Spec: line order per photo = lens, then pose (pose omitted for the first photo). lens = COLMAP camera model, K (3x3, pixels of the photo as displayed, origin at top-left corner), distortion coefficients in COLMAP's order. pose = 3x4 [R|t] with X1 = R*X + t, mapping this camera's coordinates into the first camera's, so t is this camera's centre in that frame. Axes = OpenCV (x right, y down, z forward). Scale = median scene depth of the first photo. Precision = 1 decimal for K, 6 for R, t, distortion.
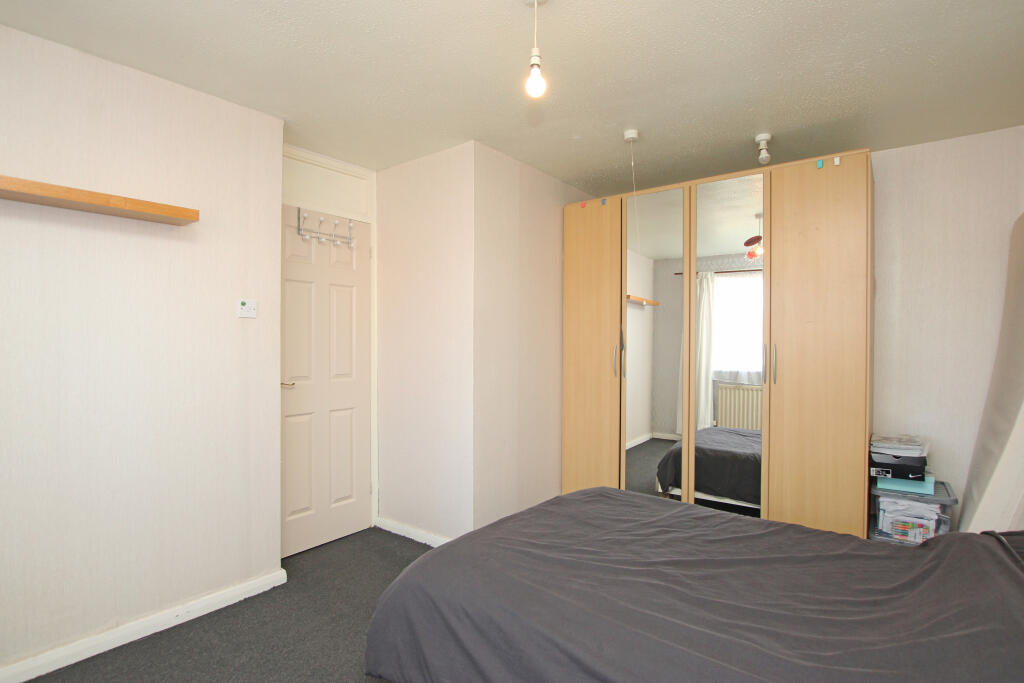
lens RADIAL K [[493.3, 0, 512.0], [0, 493.3, 341.5], [0, 0, 1]] dist [-0.021880, -0.000054]
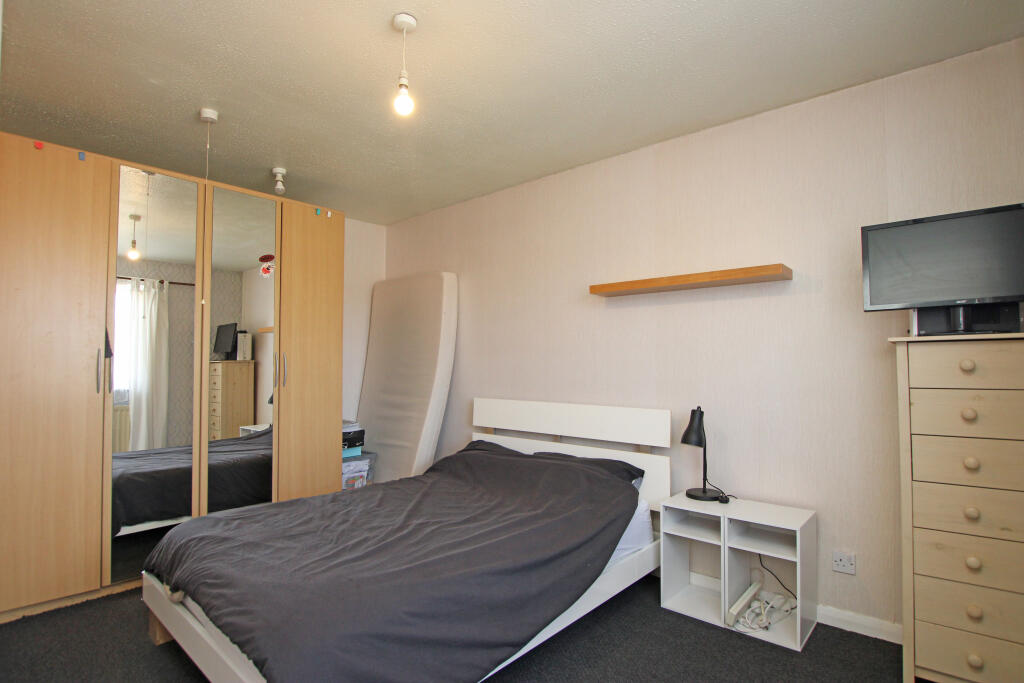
lens RADIAL K [[474.9, 0, 509.8], [0, 474.9, 343.7], [0, 0, 1]] dist [-0.023429, 0.000044]
pose [[0.119975, 0.037779, 0.992058, -0.675003], [-0.000793, 0.999279, -0.037959, 0.036043], [-0.992777, 0.003768, 0.119918, 0.460385]]
